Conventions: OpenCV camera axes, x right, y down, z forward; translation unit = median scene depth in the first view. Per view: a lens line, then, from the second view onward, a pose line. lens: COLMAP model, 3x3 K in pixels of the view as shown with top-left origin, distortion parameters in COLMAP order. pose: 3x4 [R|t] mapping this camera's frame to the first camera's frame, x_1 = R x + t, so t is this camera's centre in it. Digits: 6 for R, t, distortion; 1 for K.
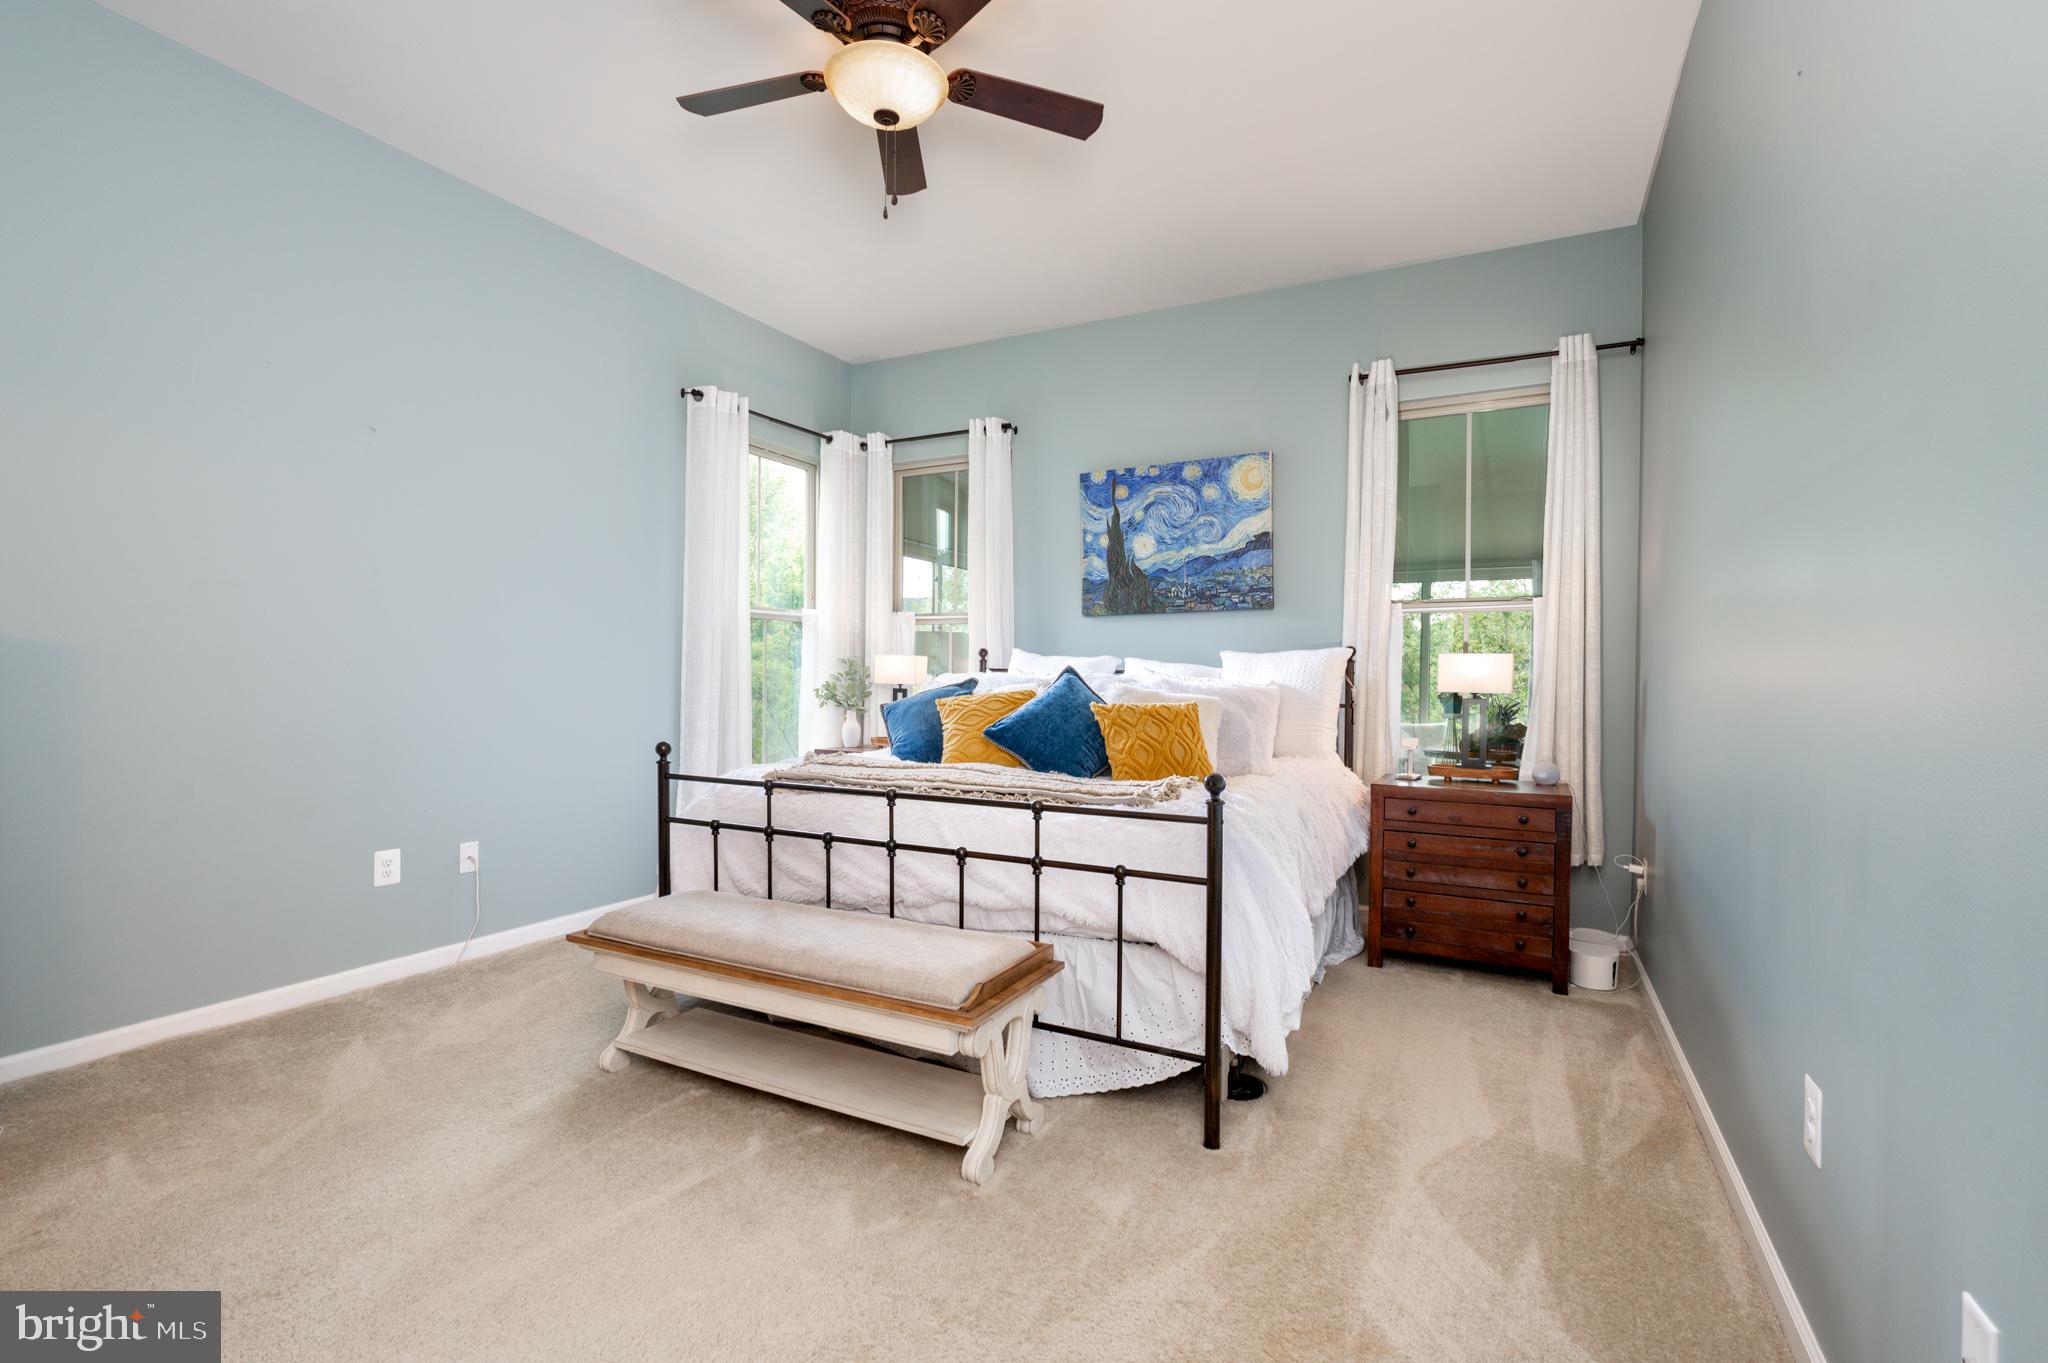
lens RADIAL K [[915.1, 0, 1023.3], [0, 915.1, 690.9], [0, 0, 1]] dist [0.001478, -0.000020]
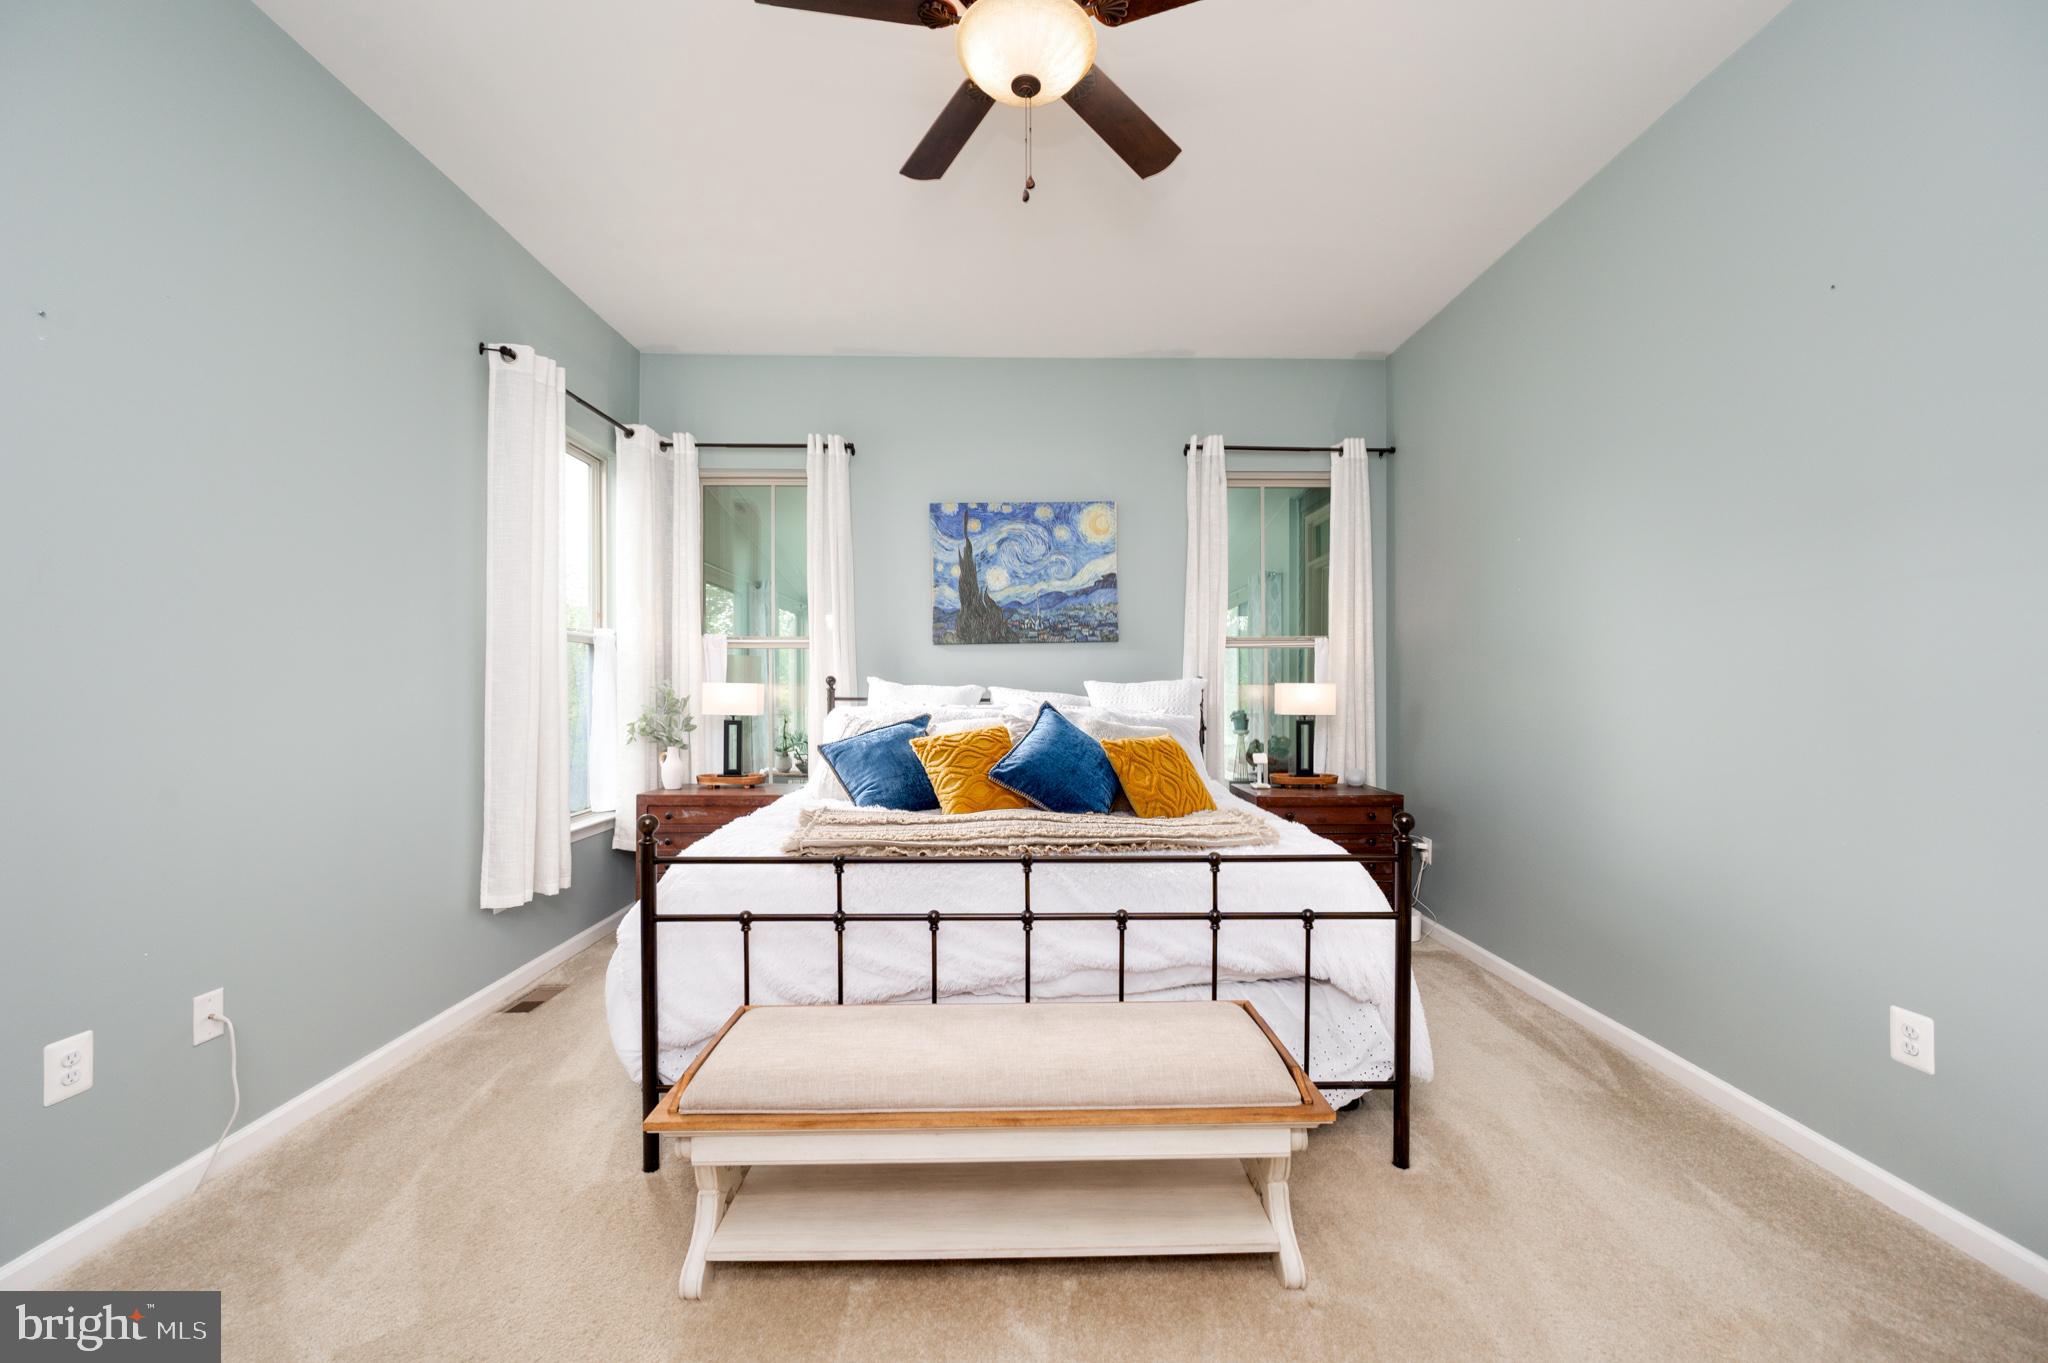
lens RADIAL K [[800.9, 0, 1018.6], [0, 800.9, 694.1], [0, 0, 1]] dist [-0.000694, -0.000111]
pose [[0.876893, -0.013109, 0.480507, -0.299636], [0.016145, 0.999867, -0.002186, -0.024999], [-0.480415, 0.009675, 0.876988, 0.192430]]
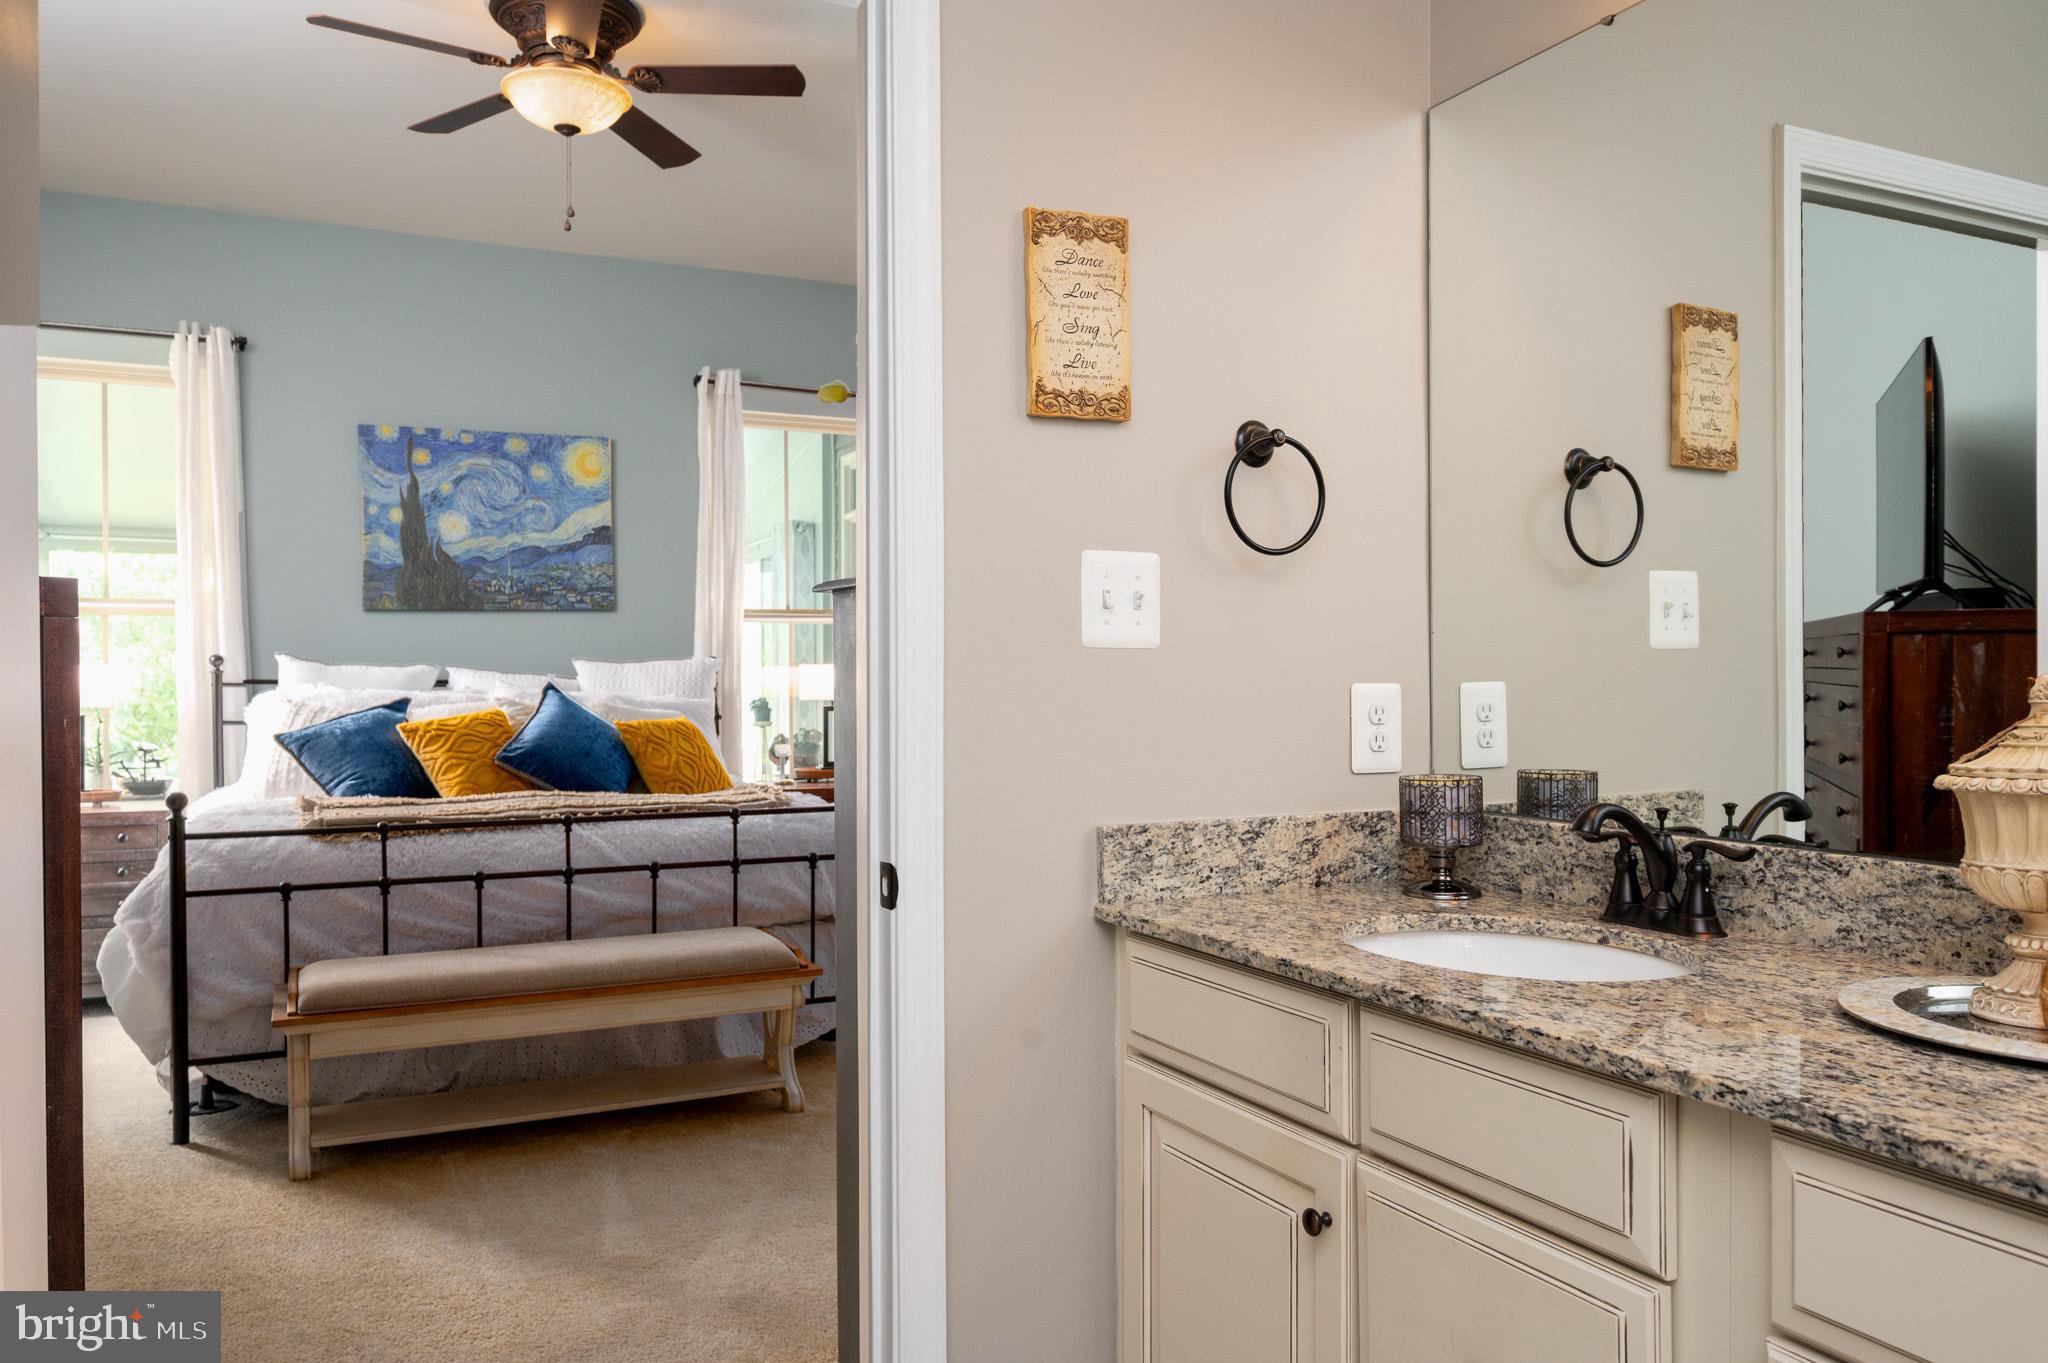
lens RADIAL K [[1471.3, 0, 1024.0], [0, 1471.3, 681.5], [0, 0, 1]] dist [-0.002378, -0.001369]
pose [[0.589379, -0.016576, 0.807686, -0.650269], [0.020199, 0.999779, 0.005779, -0.019246], [-0.807604, 0.012908, 0.589584, -0.184274]]
